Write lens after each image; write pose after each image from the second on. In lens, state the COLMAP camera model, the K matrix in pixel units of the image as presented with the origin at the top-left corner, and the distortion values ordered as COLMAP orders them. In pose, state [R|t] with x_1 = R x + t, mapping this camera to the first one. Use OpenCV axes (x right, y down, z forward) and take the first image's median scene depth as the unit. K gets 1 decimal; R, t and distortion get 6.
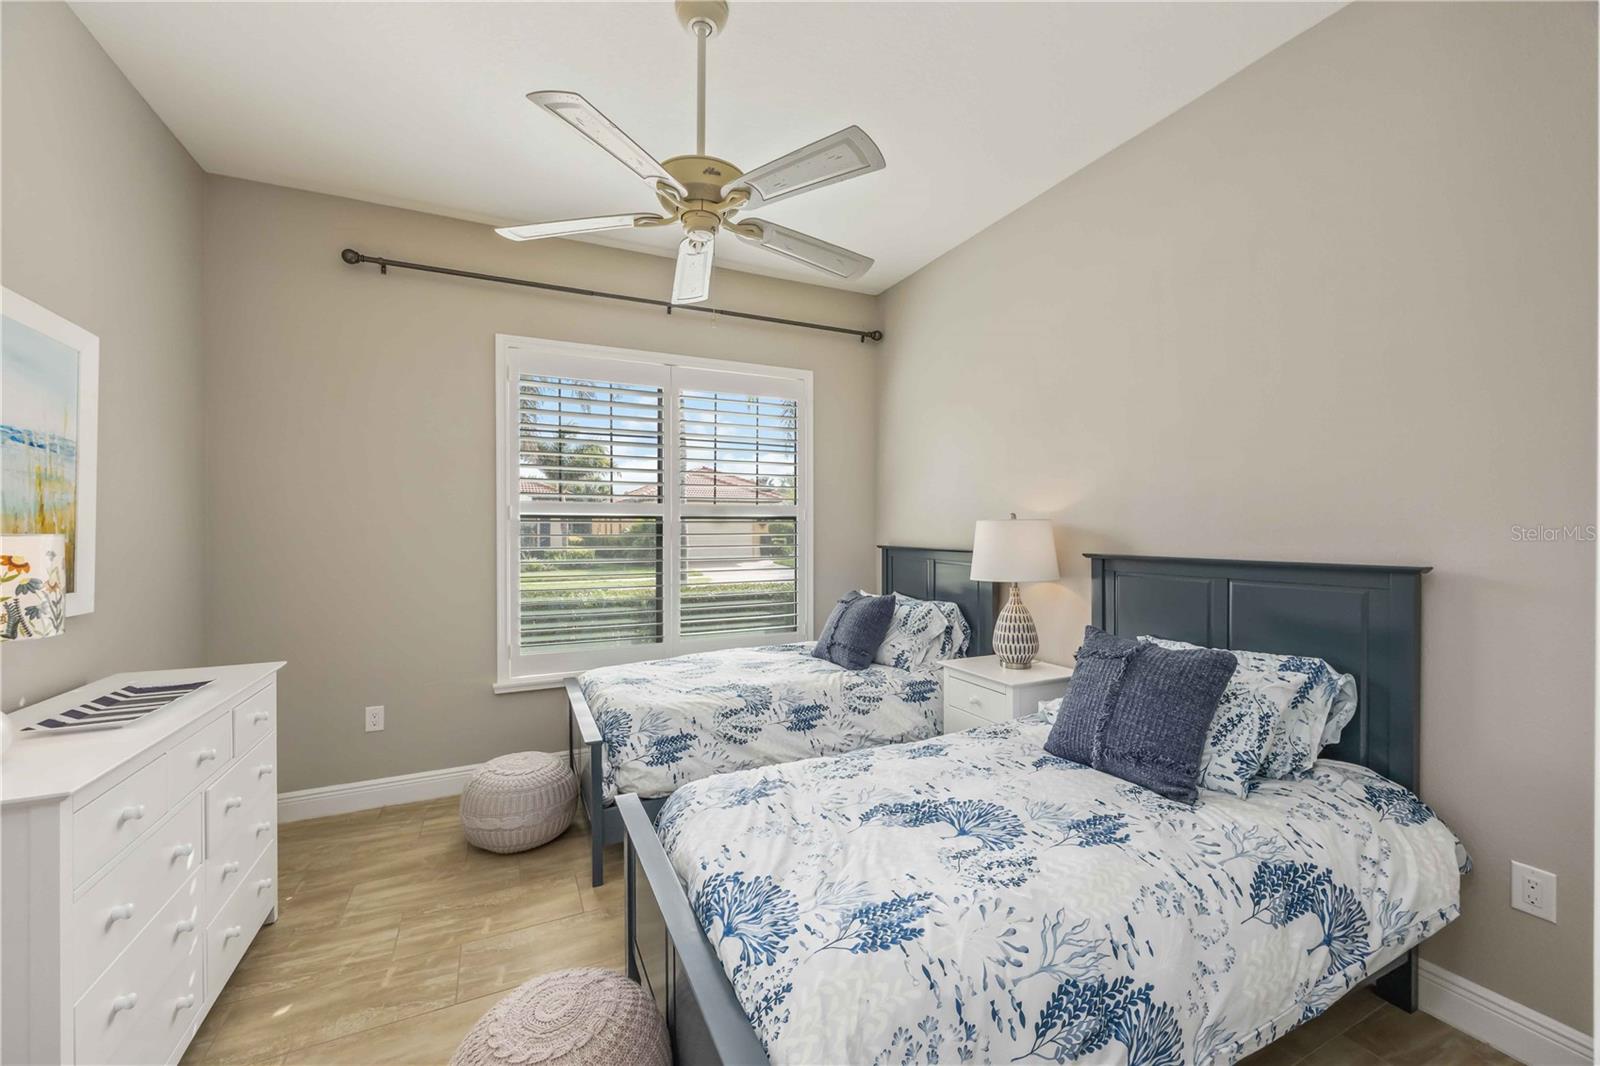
lens RADIAL K [[627.3, 0, 800.0], [0, 627.3, 533.0], [0, 0, 1]] dist [-0.005356, 0.000088]
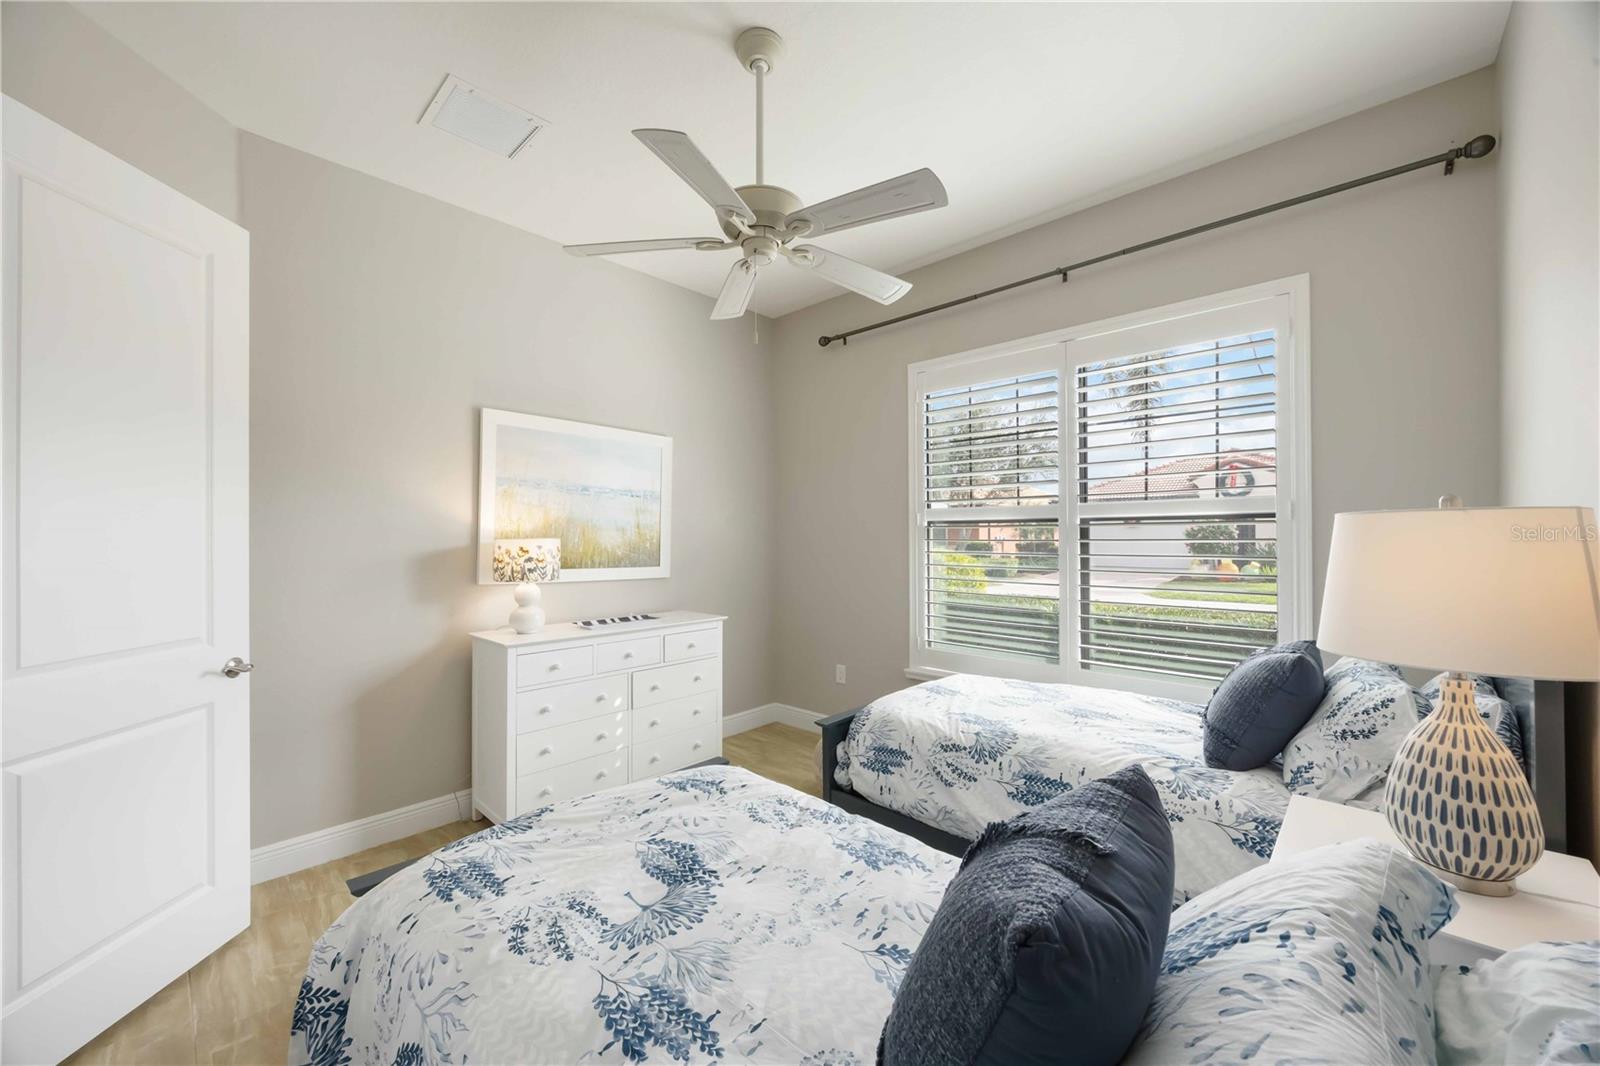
lens RADIAL K [[601.7, 0, 780.2], [0, 601.7, 531.2], [0, 0, 1]] dist [-0.000633, -0.000006]
pose [[0.356292, -0.005155, -0.934360, 0.584911], [-0.001141, 0.999982, -0.005952, -0.005826], [0.934374, 0.003187, 0.356279, 0.485488]]
